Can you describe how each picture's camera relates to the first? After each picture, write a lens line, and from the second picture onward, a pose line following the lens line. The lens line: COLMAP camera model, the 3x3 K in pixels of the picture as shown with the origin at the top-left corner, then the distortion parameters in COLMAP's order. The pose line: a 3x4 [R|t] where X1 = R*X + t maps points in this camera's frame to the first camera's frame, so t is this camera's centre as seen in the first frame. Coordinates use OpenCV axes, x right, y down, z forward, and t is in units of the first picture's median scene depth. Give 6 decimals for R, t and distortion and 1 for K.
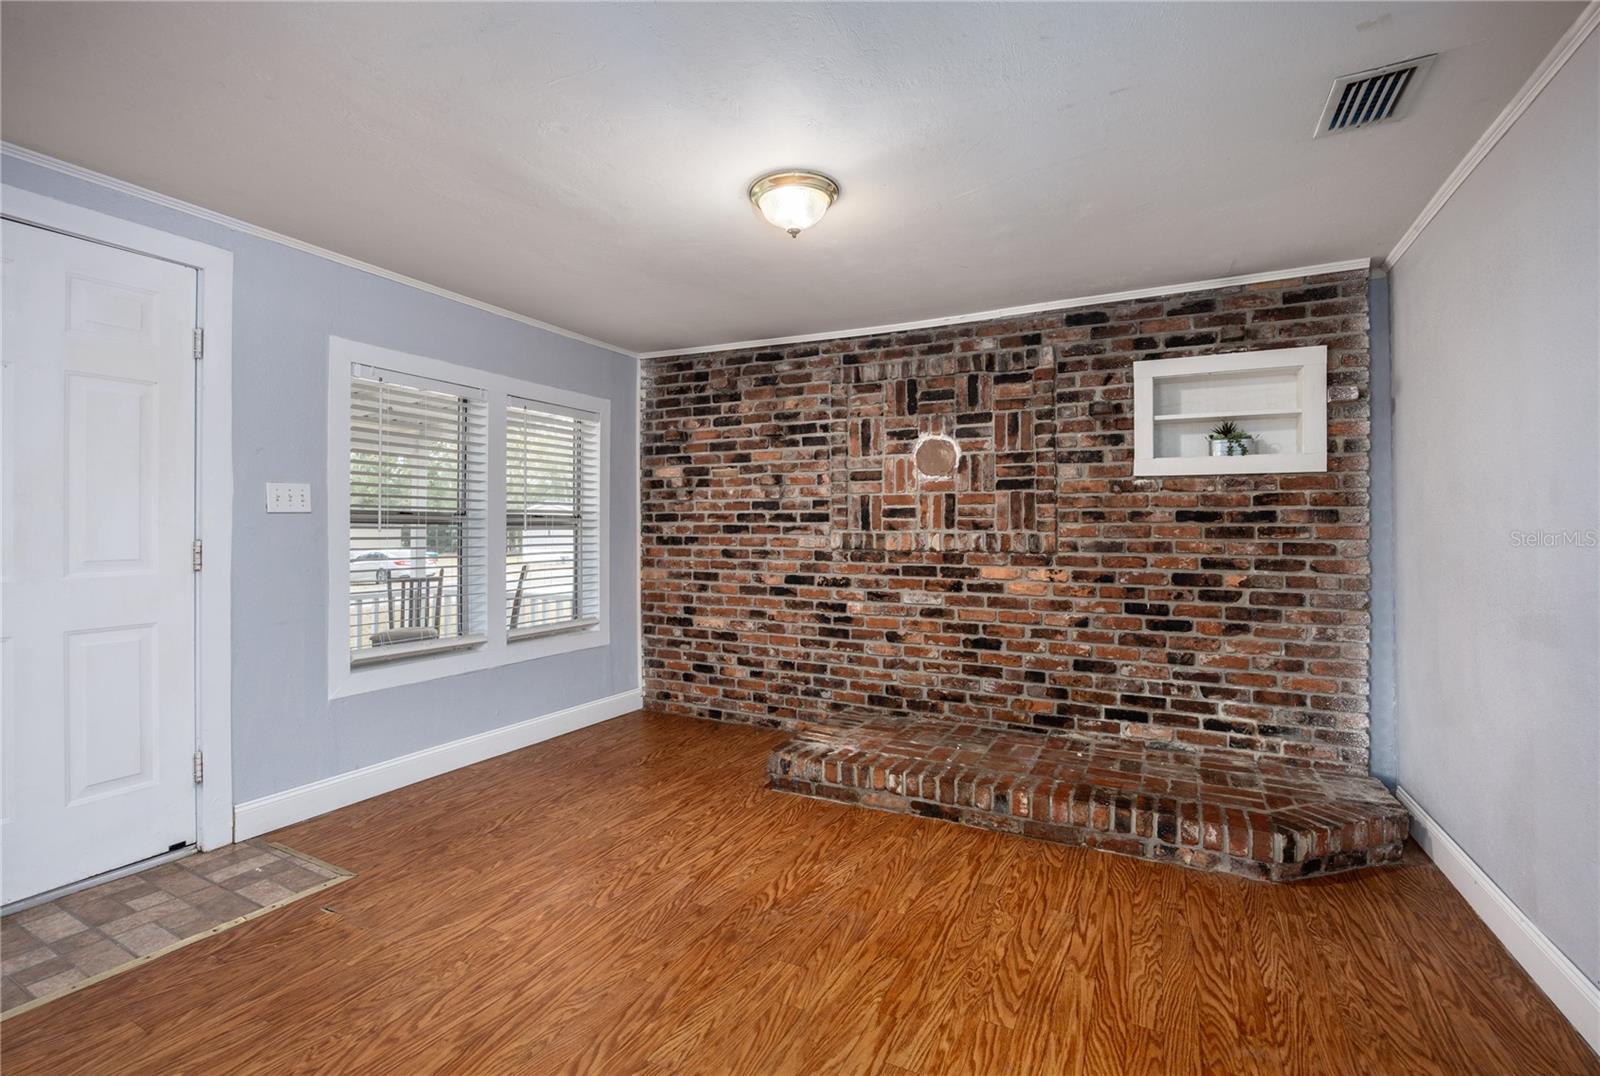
lens RADIAL K [[721.9, 0, 800.0], [0, 721.9, 538.0], [0, 0, 1]] dist [-0.018769, 0.000096]
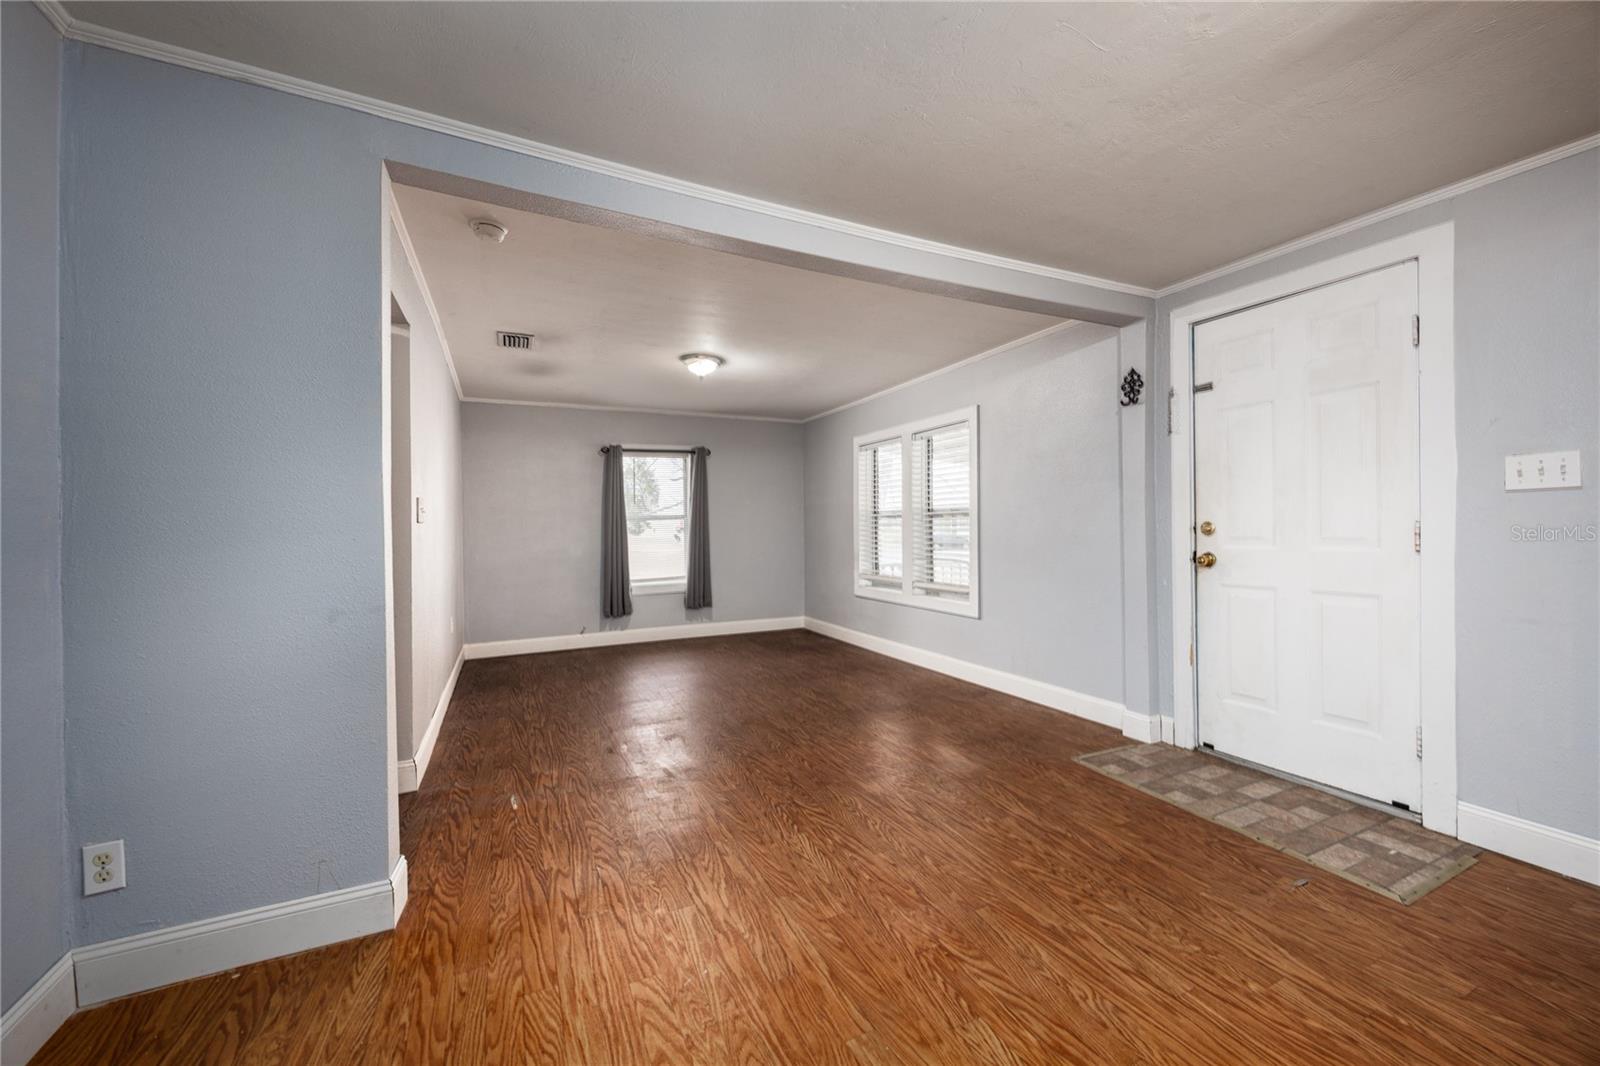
lens RADIAL K [[620.3, 0, 802.3], [0, 620.3, 519.8], [0, 0, 1]] dist [-0.000456, 0.000083]
pose [[-0.610748, 0.001438, -0.791824, 0.277705], [-0.000010, 0.999998, 0.001824, -0.000493], [0.791825, 0.001122, -0.610747, 0.563434]]
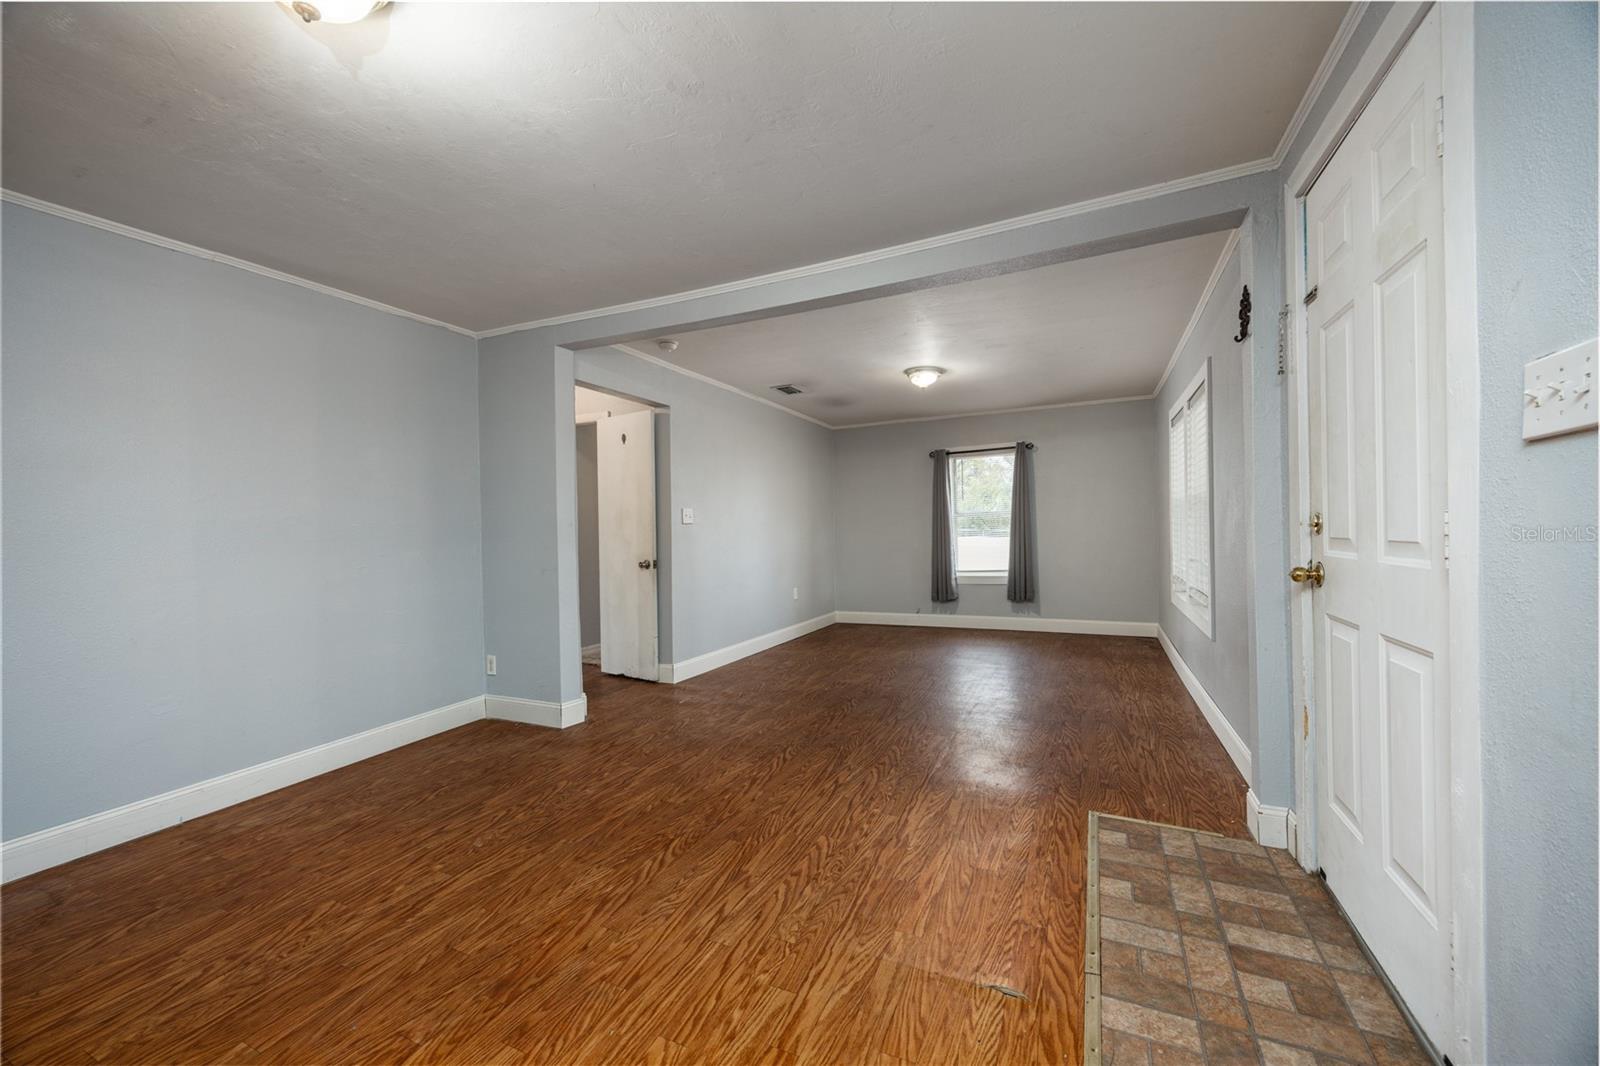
lens RADIAL K [[606.4, 0, 806.9], [0, 606.4, 526.6], [0, 0, 1]] dist [0.000447, 0.000291]
pose [[-0.999264, 0.022847, -0.030819, -0.250169], [0.022436, 0.999656, 0.013614, -0.000435], [0.031119, 0.012912, -0.999432, 0.954395]]
